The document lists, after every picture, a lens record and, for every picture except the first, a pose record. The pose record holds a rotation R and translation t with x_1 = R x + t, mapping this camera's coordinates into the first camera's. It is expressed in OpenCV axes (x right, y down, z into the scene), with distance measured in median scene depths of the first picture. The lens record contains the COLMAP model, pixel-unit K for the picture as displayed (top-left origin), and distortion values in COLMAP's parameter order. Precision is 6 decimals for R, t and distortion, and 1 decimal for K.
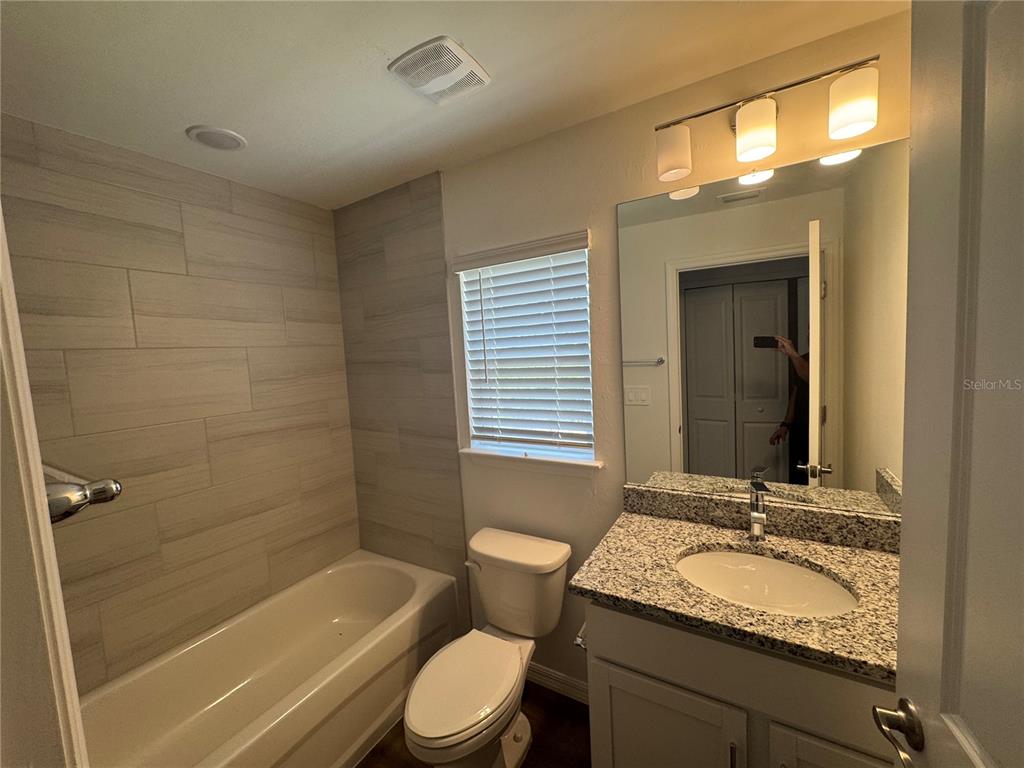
lens RADIAL K [[409.6, 0, 510.5], [0, 409.6, 384.4], [0, 0, 1]] dist [-0.001966, 0.000766]
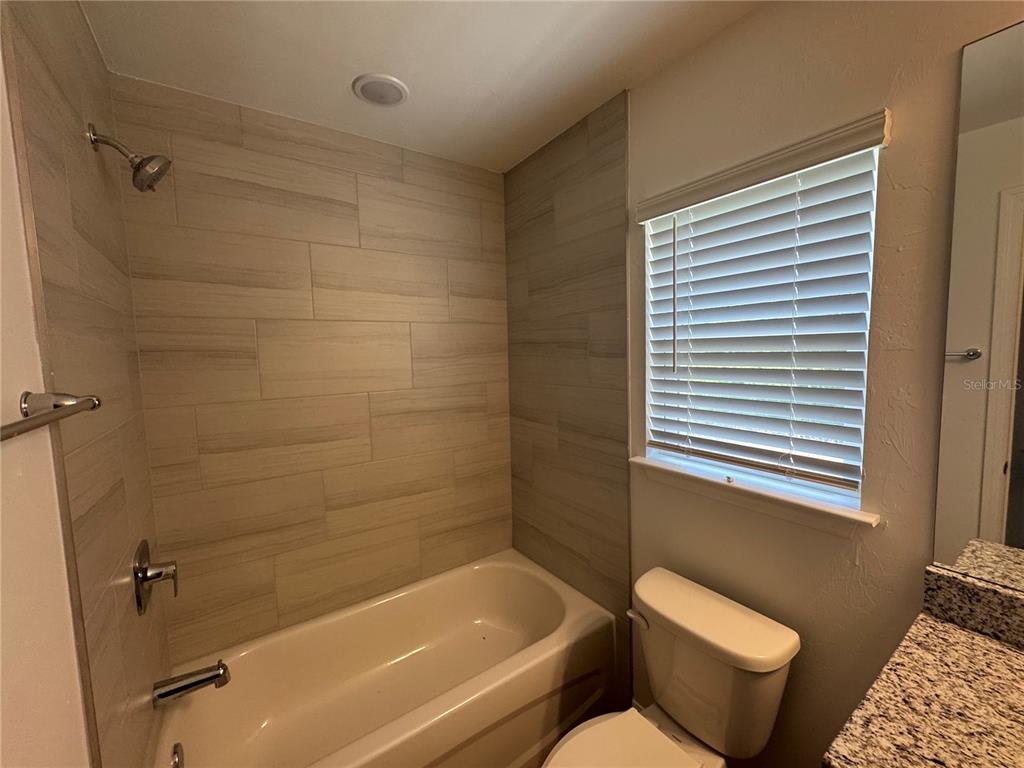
lens RADIAL K [[409.6, 0, 511.8], [0, 409.6, 383.4], [0, 0, 1]] dist [-0.001966, 0.000766]
pose [[0.909494, 0.063760, -0.410799, -0.022034], [-0.055667, 0.997948, 0.031645, 0.009940], [0.411973, -0.005913, 0.911177, 0.230806]]
